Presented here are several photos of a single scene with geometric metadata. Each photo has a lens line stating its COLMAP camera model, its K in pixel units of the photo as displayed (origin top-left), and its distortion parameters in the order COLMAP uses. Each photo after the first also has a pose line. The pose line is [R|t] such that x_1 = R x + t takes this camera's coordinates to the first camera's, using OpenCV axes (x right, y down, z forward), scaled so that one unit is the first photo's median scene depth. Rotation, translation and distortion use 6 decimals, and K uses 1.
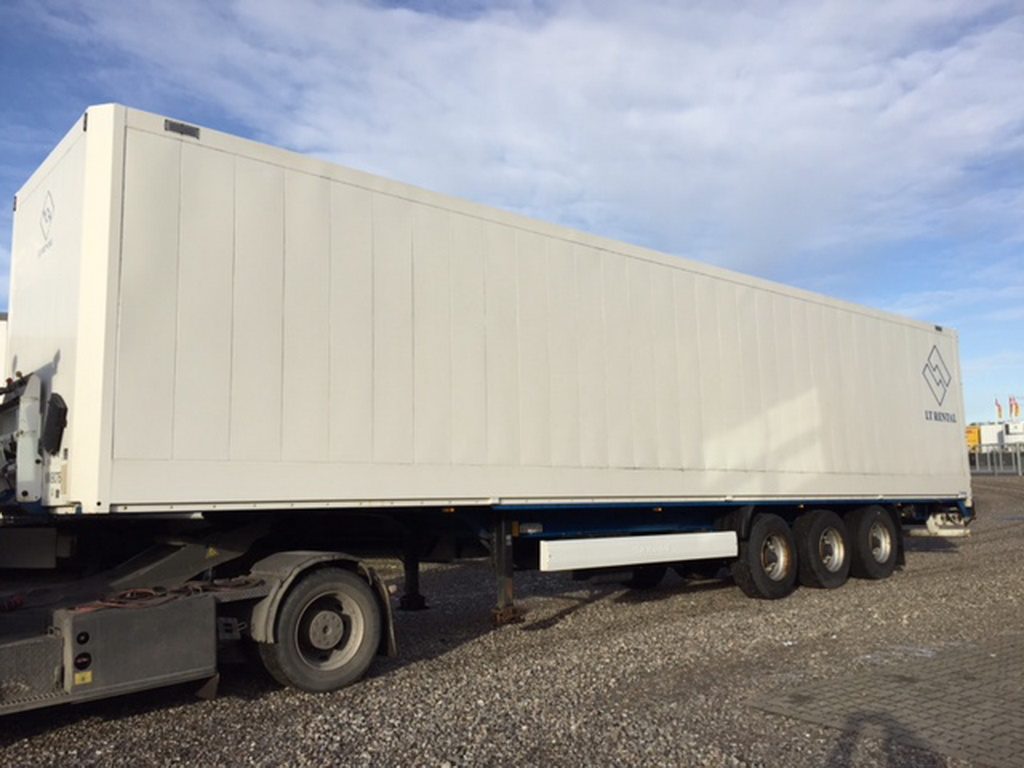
lens RADIAL K [[860.8, 0, 512.0], [0, 860.8, 384.0], [0, 0, 1]] dist [0.087590, -0.125151]
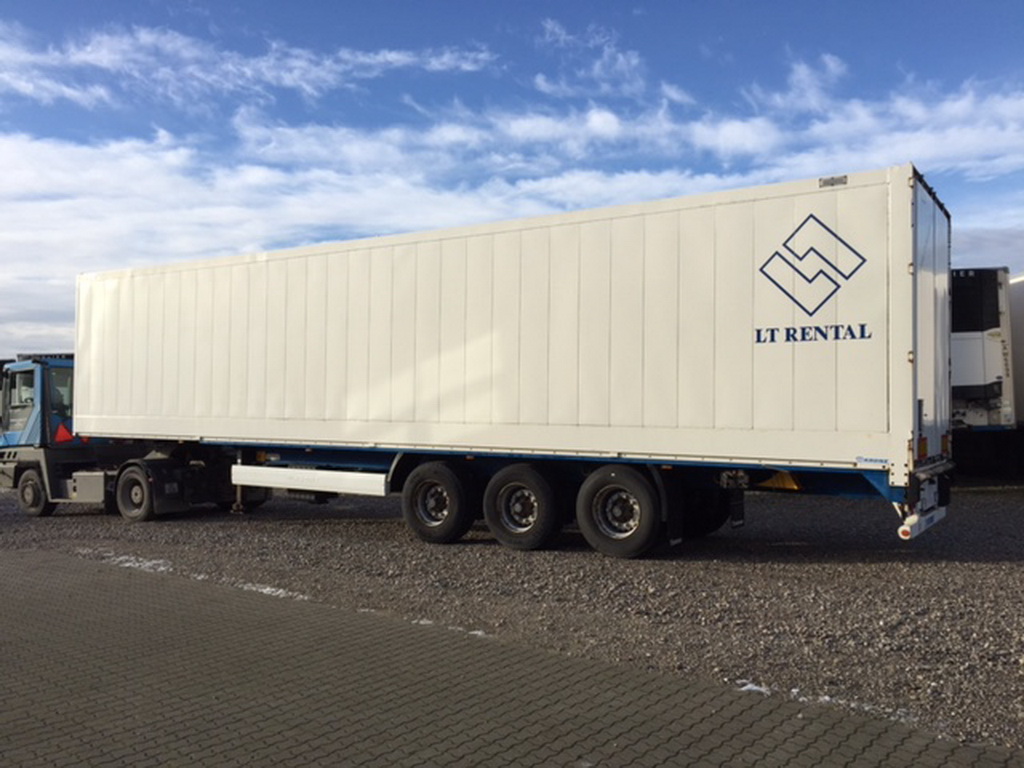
lens RADIAL K [[860.8, 0, 512.0], [0, 860.8, 384.0], [0, 0, 1]] dist [0.087590, -0.125151]
pose [[0.280898, -0.049024, -0.958485, 1.346622], [0.084578, 0.996073, -0.026159, 0.094052], [0.956003, -0.073719, 0.283942, 0.828668]]
